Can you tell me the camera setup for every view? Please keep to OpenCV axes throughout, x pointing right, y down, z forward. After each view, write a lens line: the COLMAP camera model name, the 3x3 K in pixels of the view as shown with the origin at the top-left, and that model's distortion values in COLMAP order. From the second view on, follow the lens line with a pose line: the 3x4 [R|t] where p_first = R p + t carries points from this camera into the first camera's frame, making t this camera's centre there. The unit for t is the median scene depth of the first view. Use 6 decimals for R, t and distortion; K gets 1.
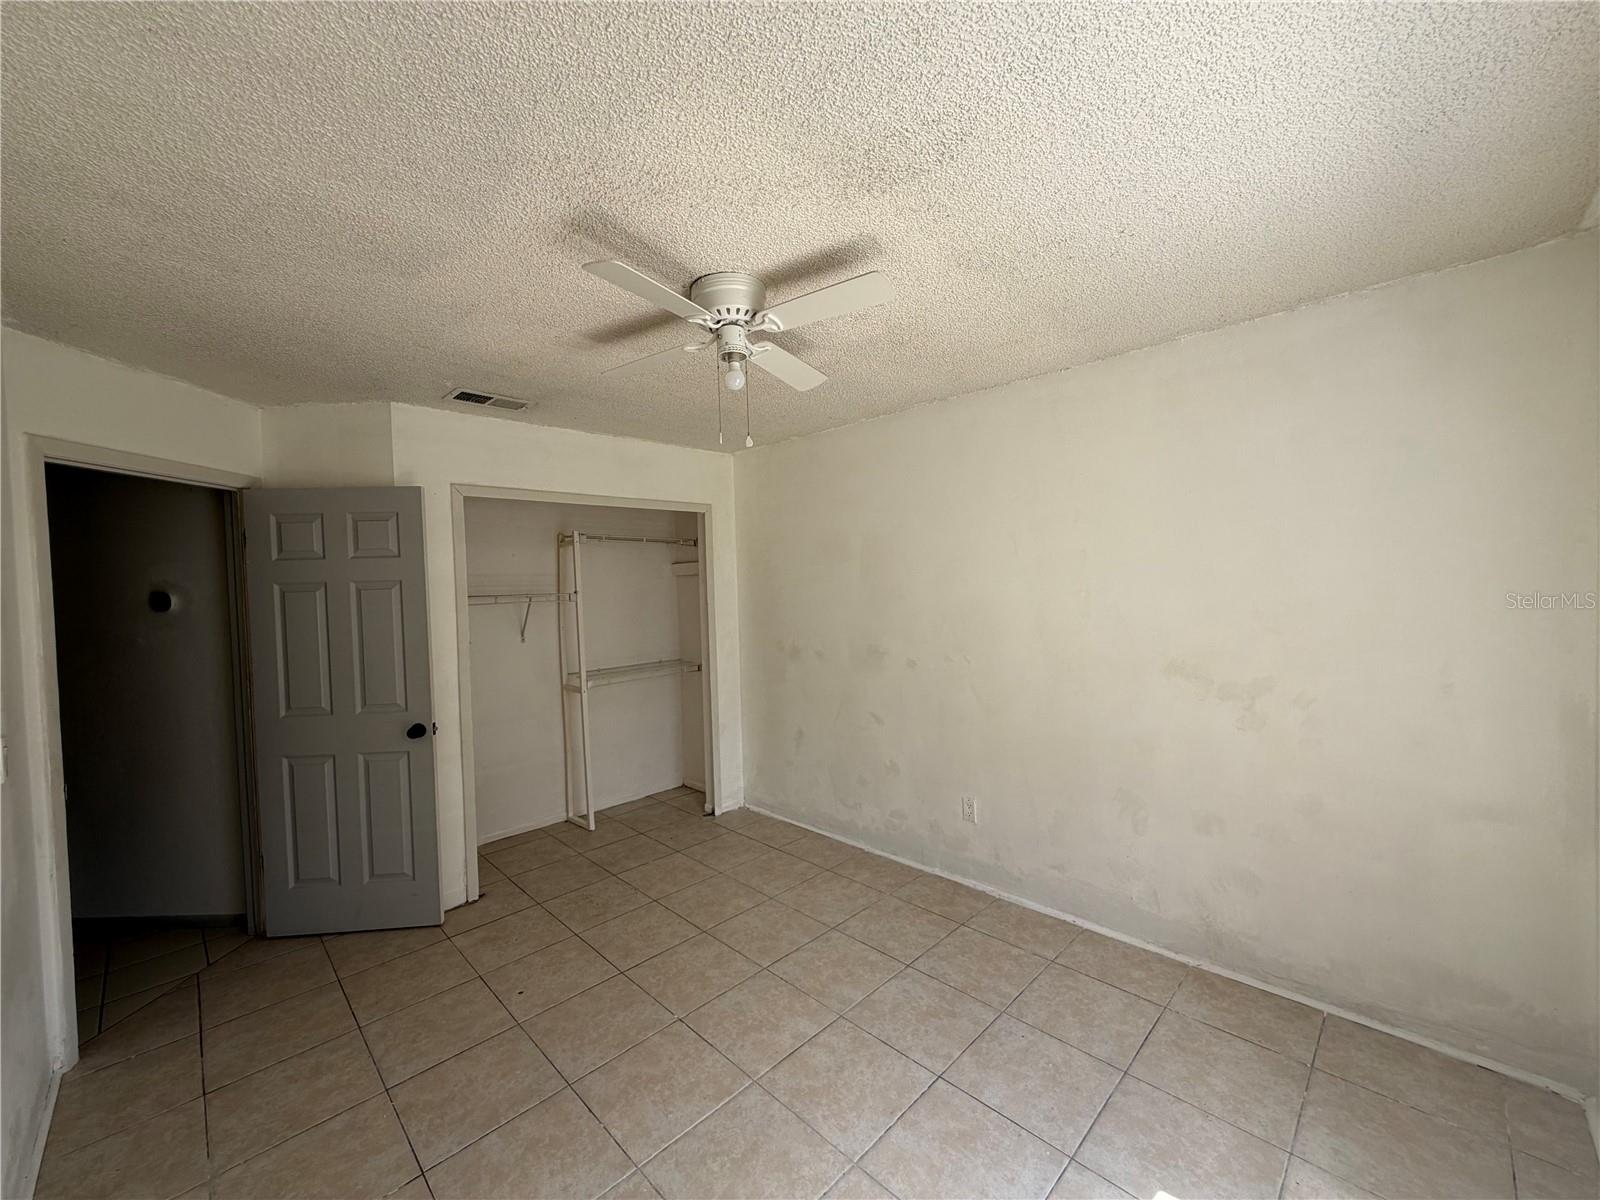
lens RADIAL K [[636.8, 0, 796.4], [0, 636.8, 604.9], [0, 0, 1]] dist [0.001866, 0.000825]
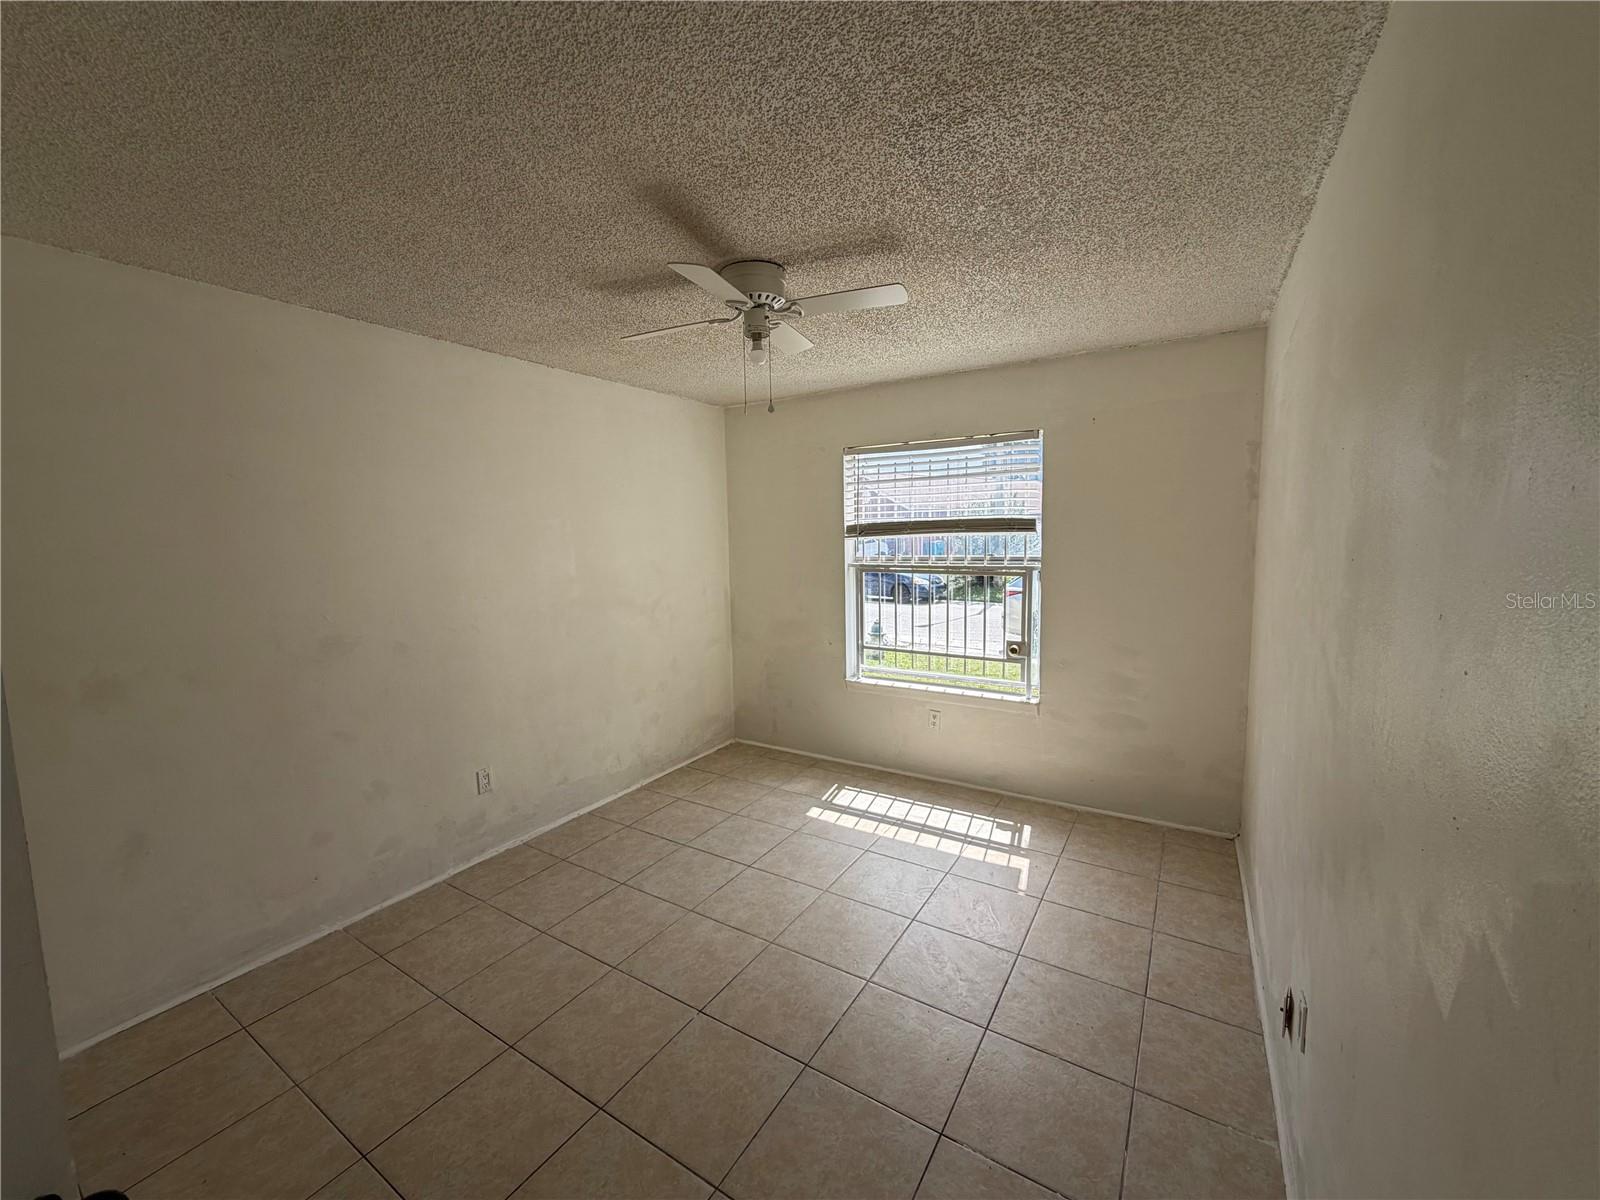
lens RADIAL K [[636.8, 0, 796.1], [0, 636.8, 595.9], [0, 0, 1]] dist [0.001866, 0.000825]
pose [[-0.222127, -0.061204, 0.973095, -0.972618], [0.063862, 0.994972, 0.077157, -0.004080], [-0.972924, 0.079282, -0.217101, 0.927619]]
